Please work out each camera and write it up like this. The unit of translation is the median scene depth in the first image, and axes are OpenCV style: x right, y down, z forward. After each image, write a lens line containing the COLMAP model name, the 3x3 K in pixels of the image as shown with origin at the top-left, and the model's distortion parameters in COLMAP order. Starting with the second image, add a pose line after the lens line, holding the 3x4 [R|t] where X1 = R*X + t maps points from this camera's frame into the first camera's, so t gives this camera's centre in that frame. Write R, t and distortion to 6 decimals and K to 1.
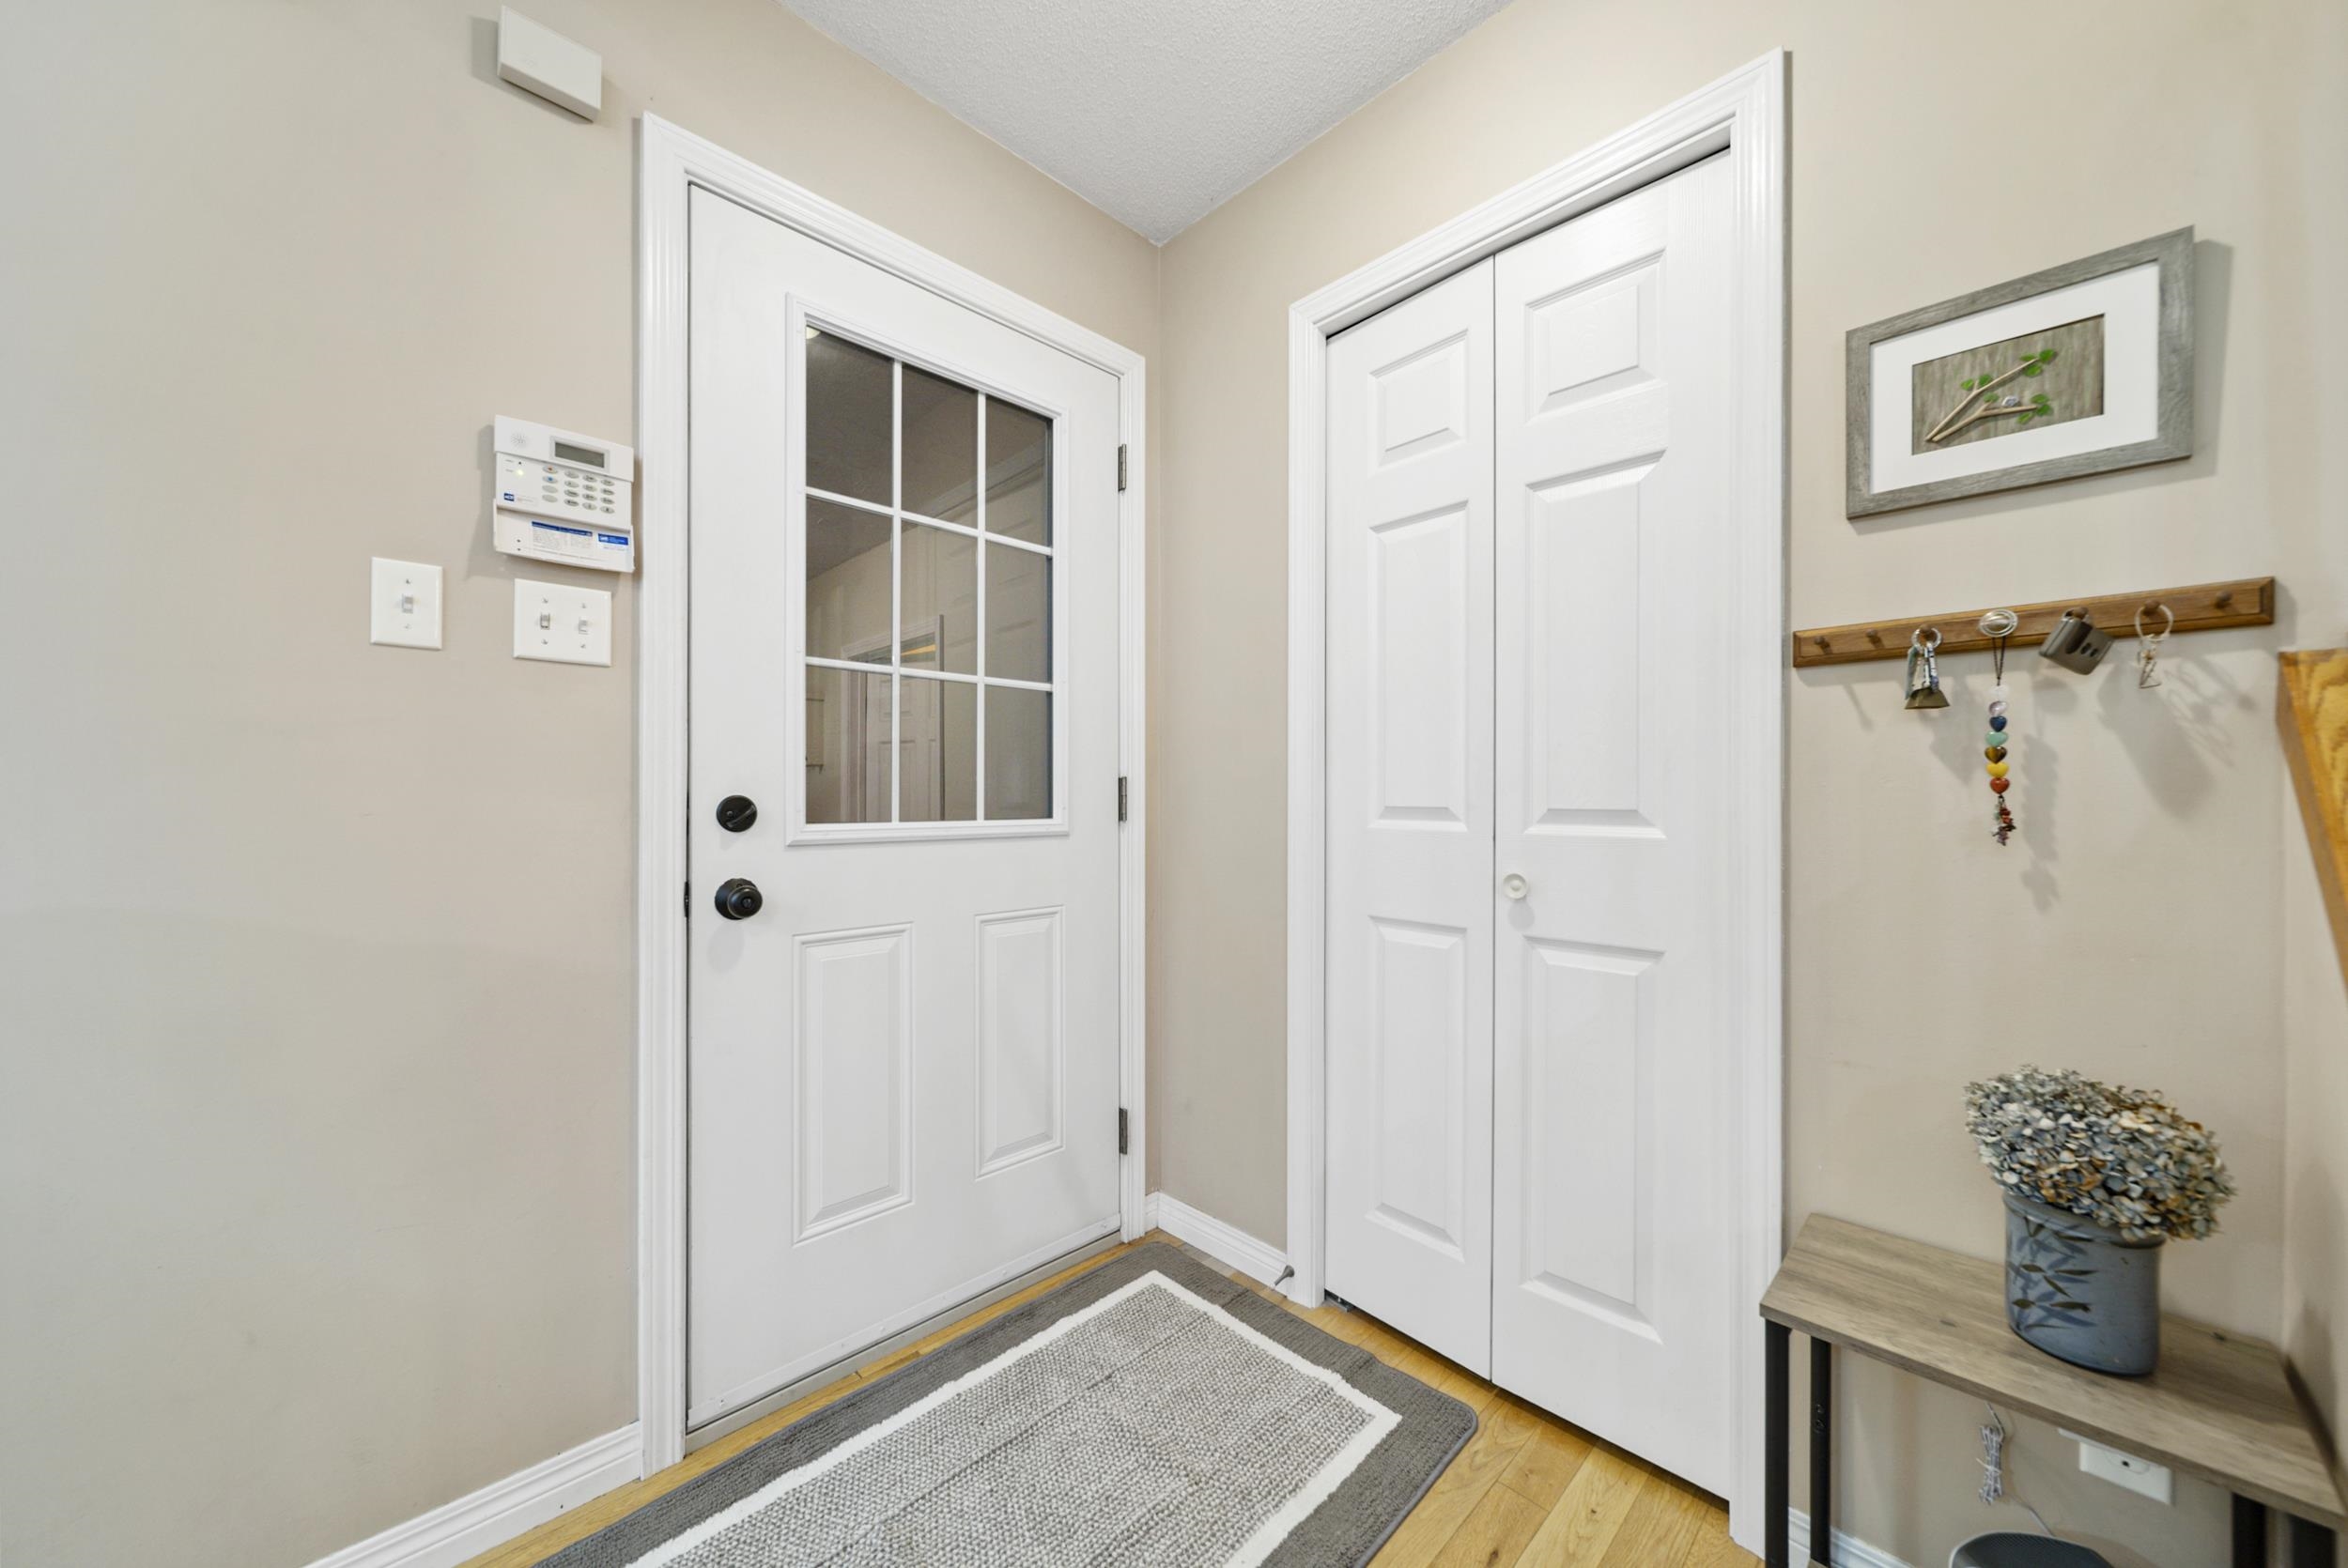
lens RADIAL K [[826.6, 0, 1175.4], [0, 826.6, 797.6], [0, 0, 1]] dist [-0.000309, -0.000132]
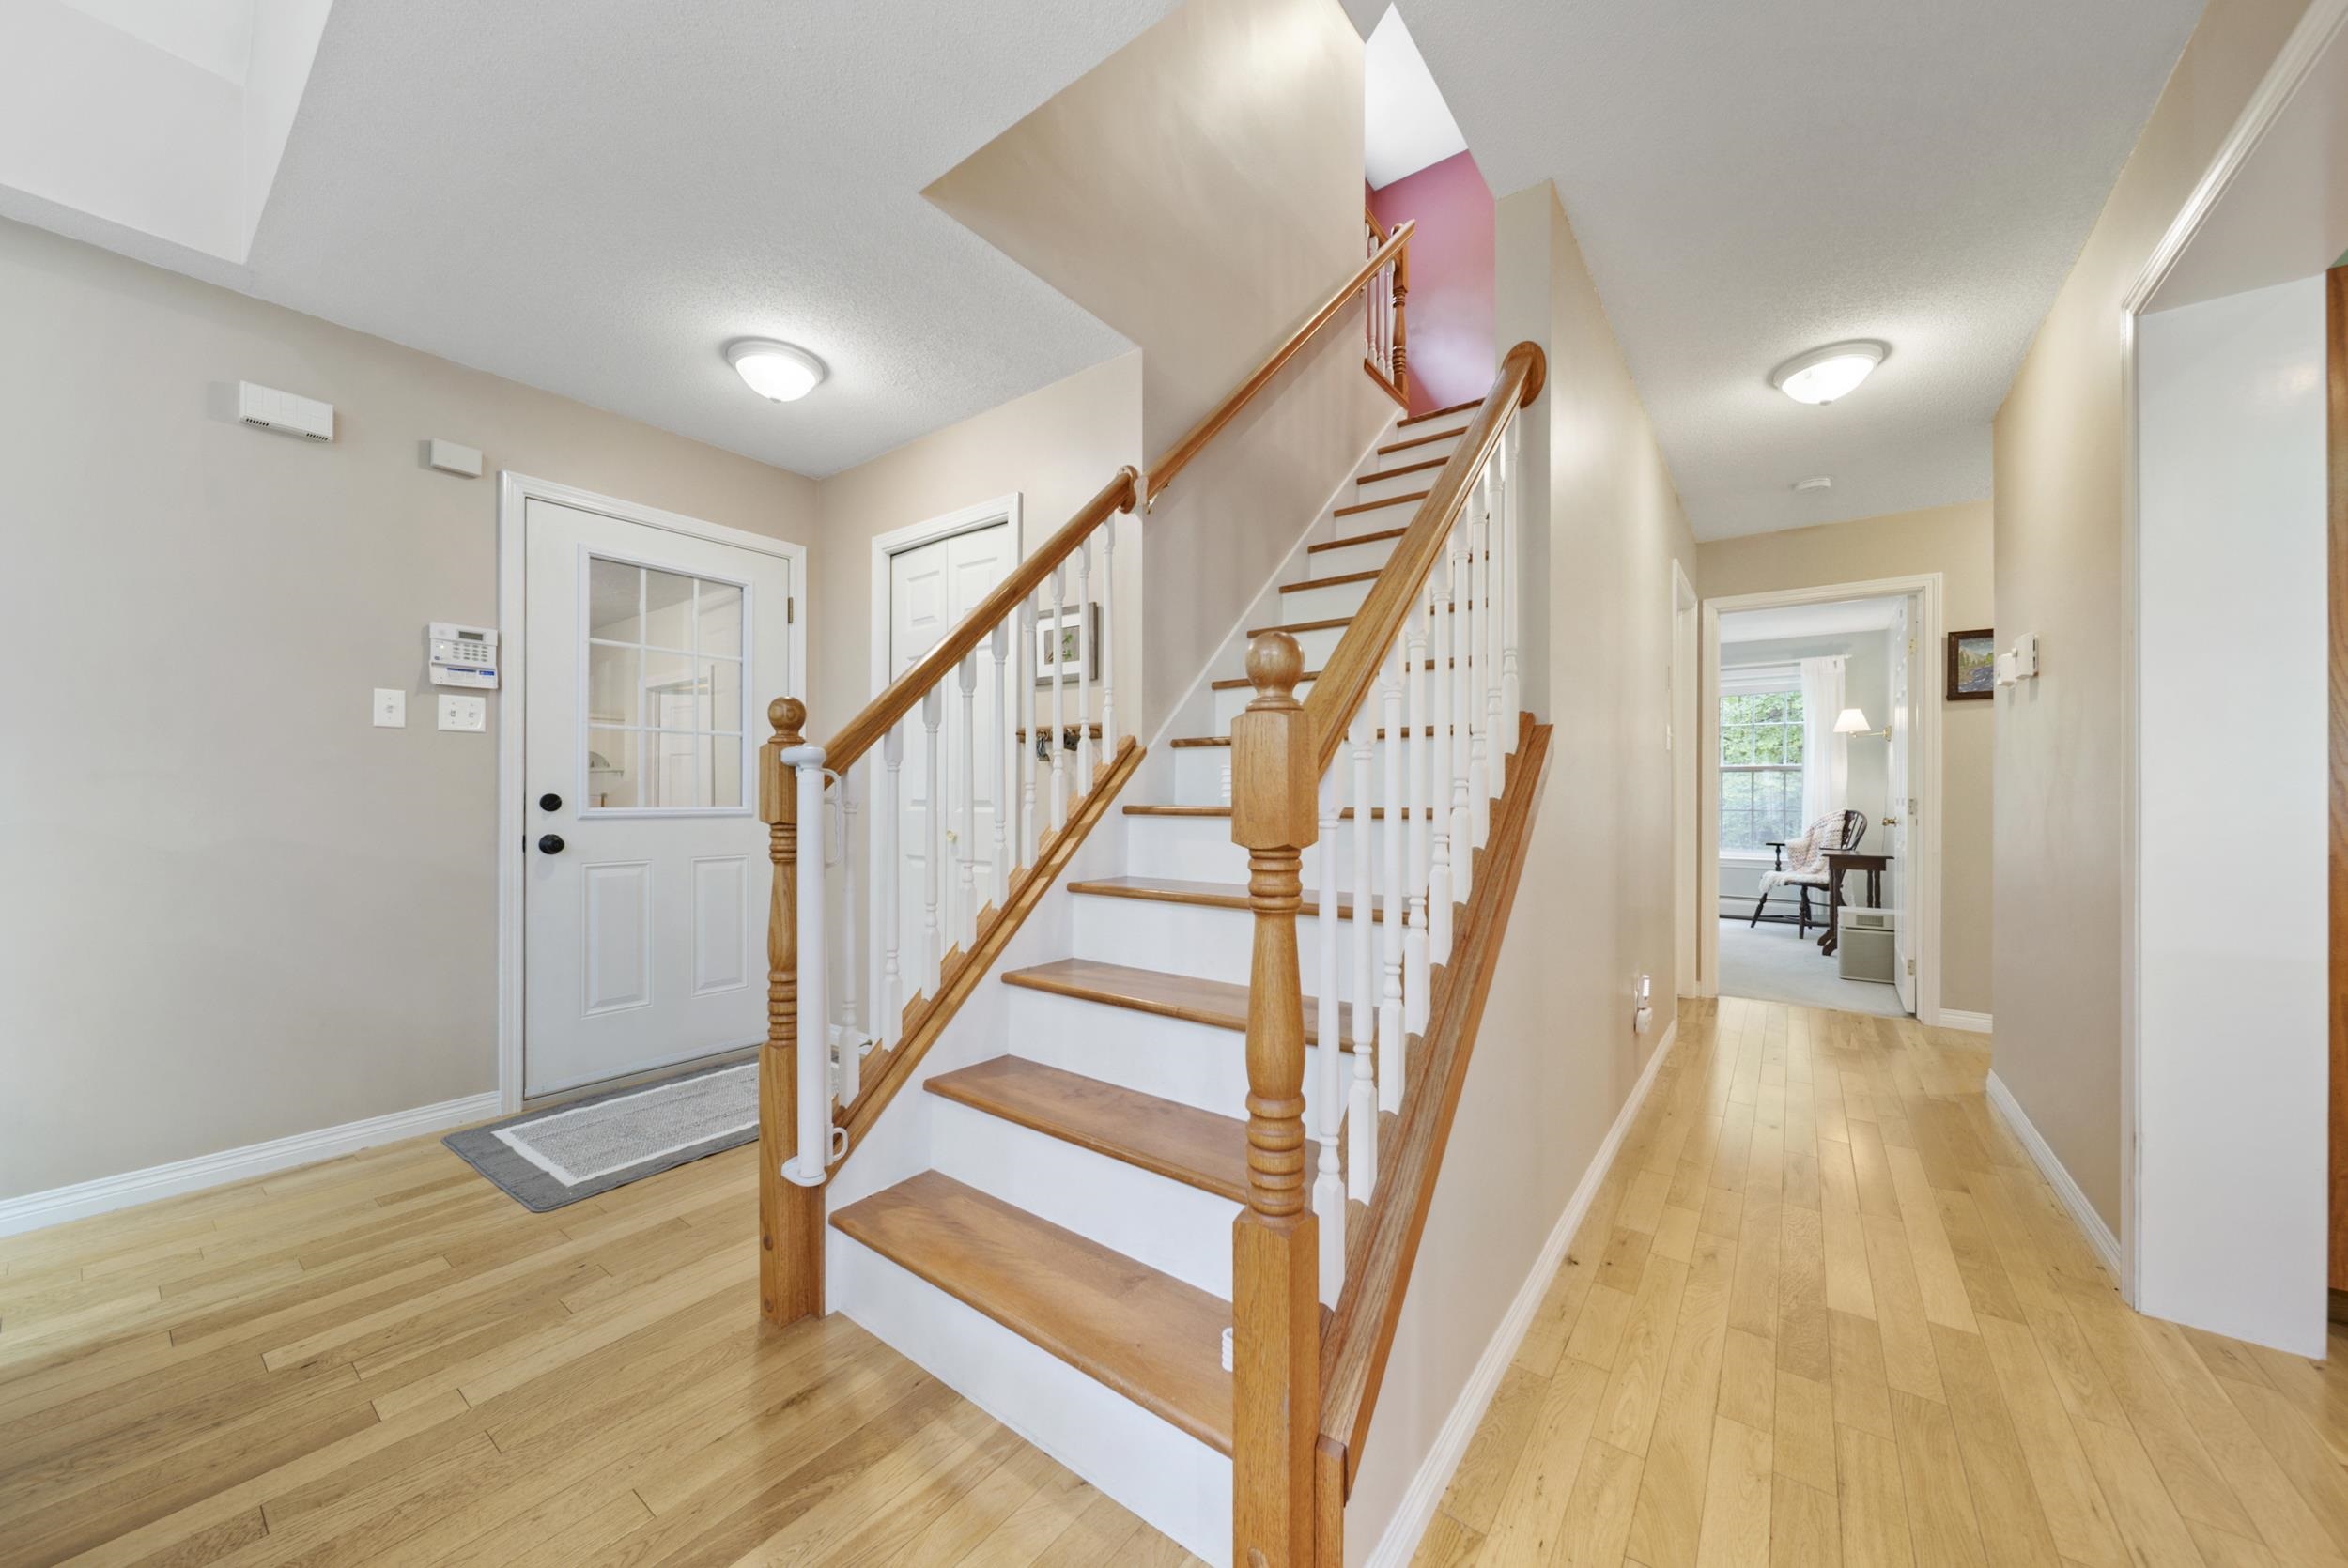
lens RADIAL K [[826.6, 0, 1175.4], [0, 826.6, 797.6], [0, 0, 1]] dist [-0.000309, -0.000132]
pose [[0.987349, 0.000623, 0.158562, 0.735015], [-0.000414, 0.999999, -0.001348, 0.010313], [-0.158563, 0.001266, 0.987348, -1.384551]]
